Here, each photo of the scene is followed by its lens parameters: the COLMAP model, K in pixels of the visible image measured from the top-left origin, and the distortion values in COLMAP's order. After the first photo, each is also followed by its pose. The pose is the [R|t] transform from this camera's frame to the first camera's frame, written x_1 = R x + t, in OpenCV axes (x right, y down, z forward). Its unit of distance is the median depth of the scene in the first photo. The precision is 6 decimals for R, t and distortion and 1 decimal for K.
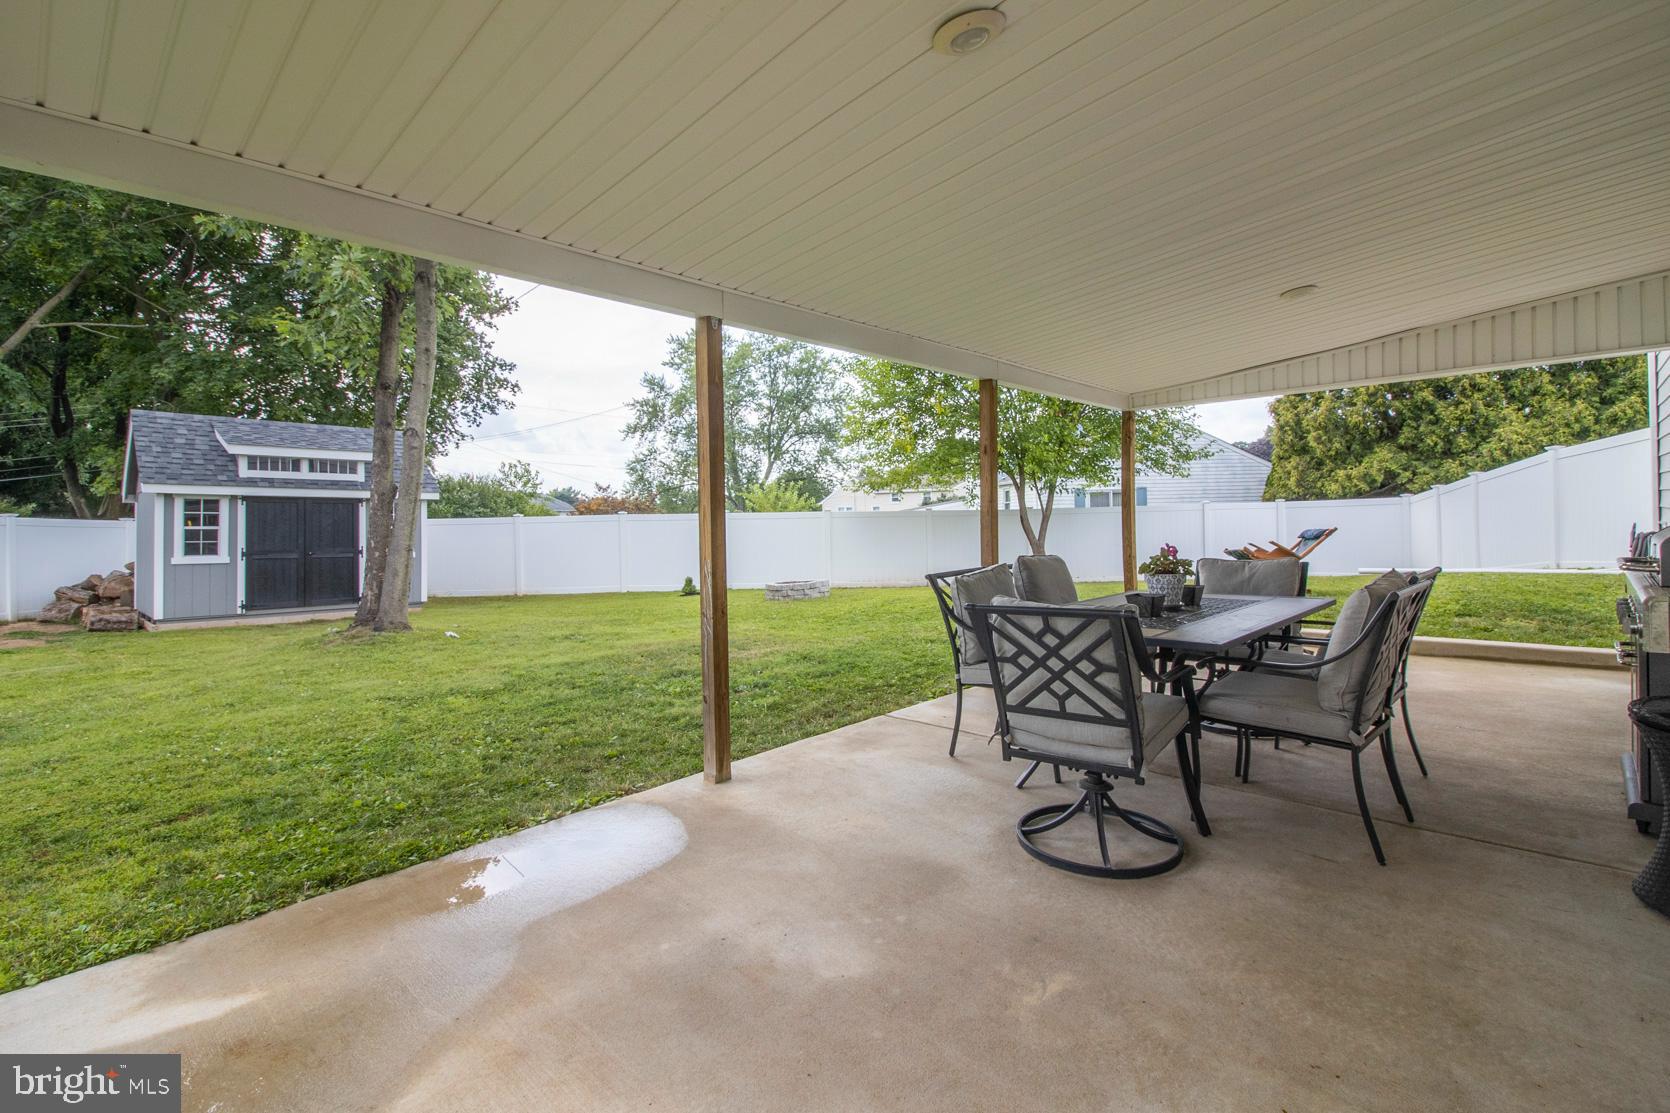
lens RADIAL K [[788.4, 0, 832.0], [0, 788.4, 514.9], [0, 0, 1]] dist [0.021054, -0.000111]
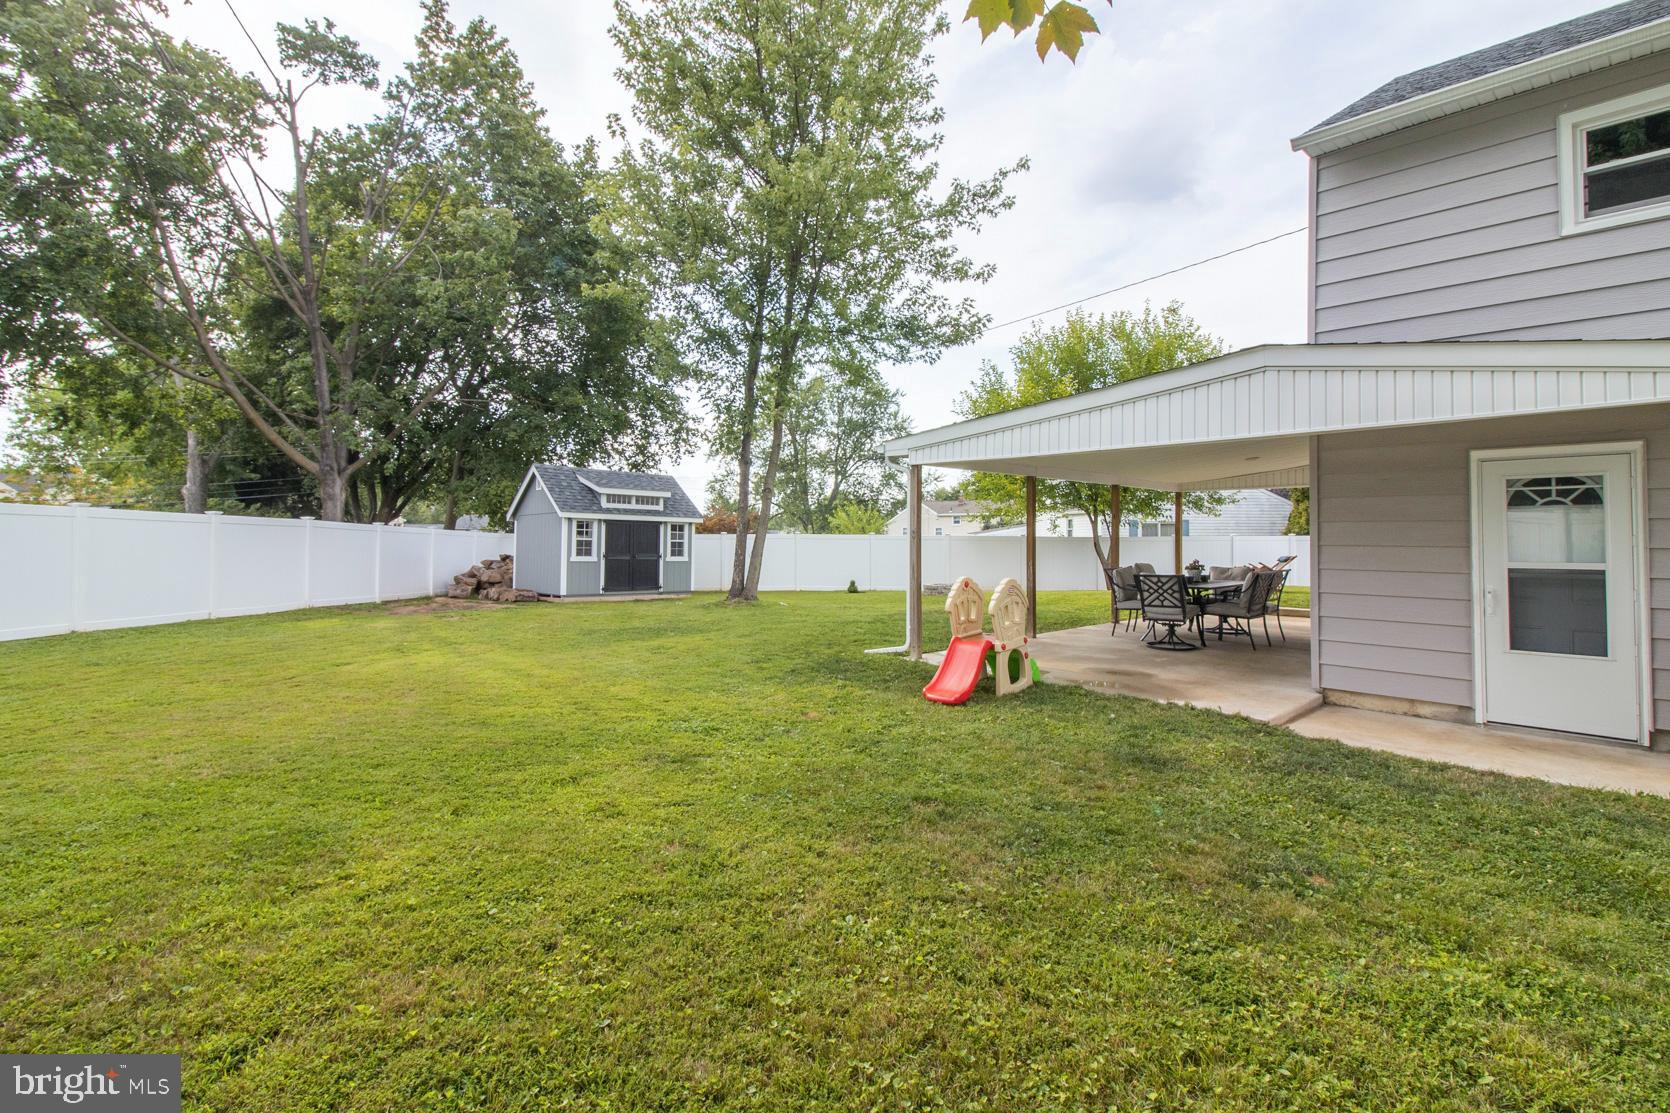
lens RADIAL K [[776.6, 0, 832.9], [0, 776.6, 532.5], [0, 0, 1]] dist [0.028805, -0.024005]
pose [[0.998588, 0.022351, -0.048192, -0.204248], [-0.022354, 0.999750, 0.000468, -0.008379], [0.048190, 0.000610, 0.998838, -0.511783]]
